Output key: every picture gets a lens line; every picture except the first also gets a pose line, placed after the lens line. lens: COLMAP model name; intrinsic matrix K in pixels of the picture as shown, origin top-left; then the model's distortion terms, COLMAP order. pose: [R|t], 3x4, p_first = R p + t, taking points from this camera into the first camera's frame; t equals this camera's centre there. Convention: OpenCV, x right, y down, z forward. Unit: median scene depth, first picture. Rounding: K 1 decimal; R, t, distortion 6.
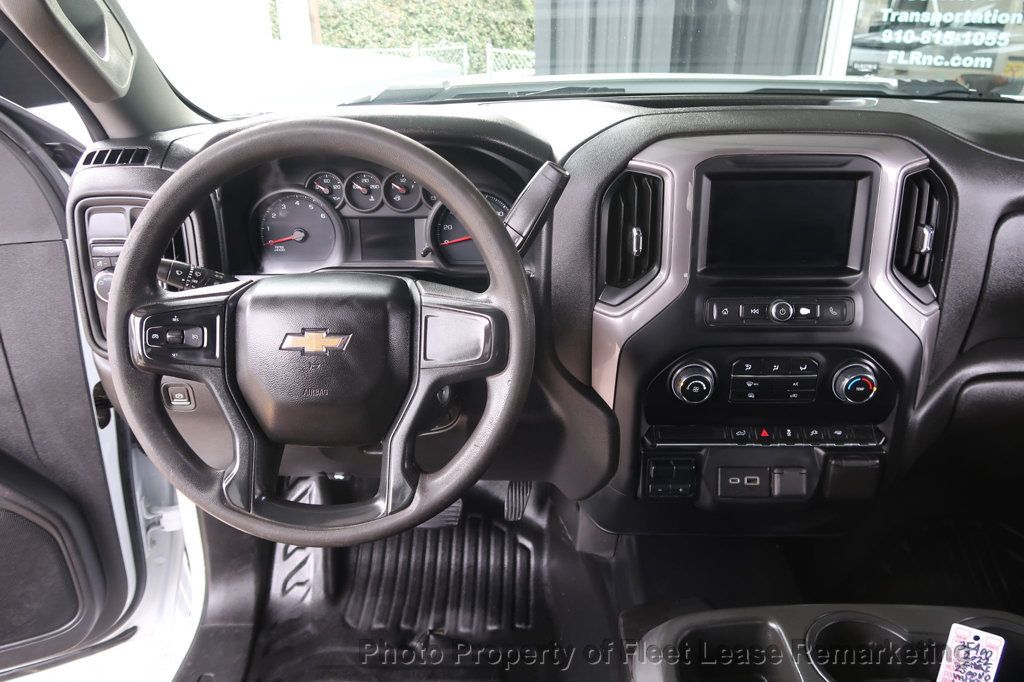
lens RADIAL K [[710.2, 0, 508.9], [0, 710.2, 338.7], [0, 0, 1]] dist [-0.025181, 0.010548]
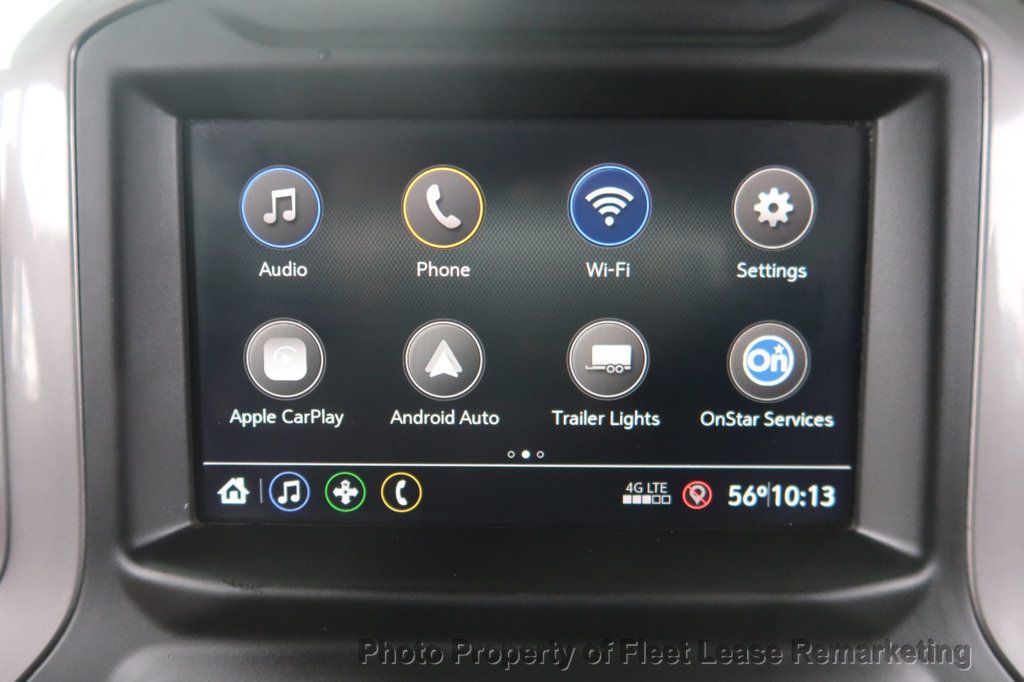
lens RADIAL K [[792.7, 0, 504.6], [0, 792.7, 345.4], [0, 0, 1]] dist [-0.008545, 0.005906]
pose [[0.999735, 0.015486, 0.017033, 0.349779], [-0.011526, 0.977214, -0.211943, -0.099156], [-0.019927, 0.211691, 0.977134, 0.719893]]
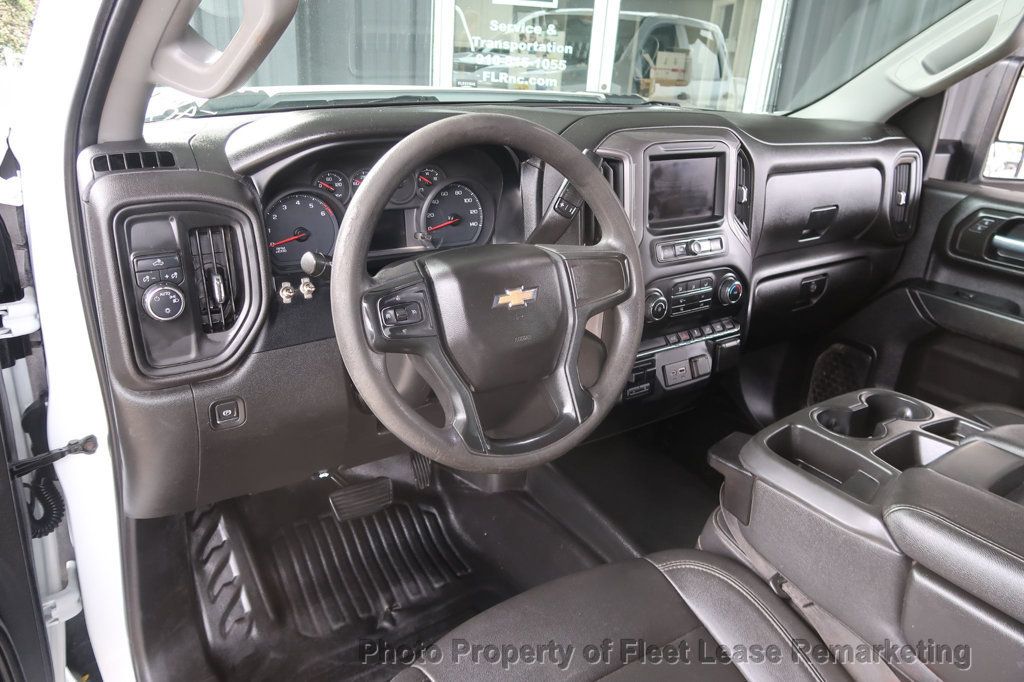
lens RADIAL K [[710.2, 0, 508.9], [0, 710.2, 338.7], [0, 0, 1]] dist [-0.025181, 0.010548]
pose [[0.810343, -0.174481, 0.559376, -0.736445], [0.185007, 0.981991, 0.038293, 0.018933], [-0.555983, 0.072458, 0.828029, 0.005504]]
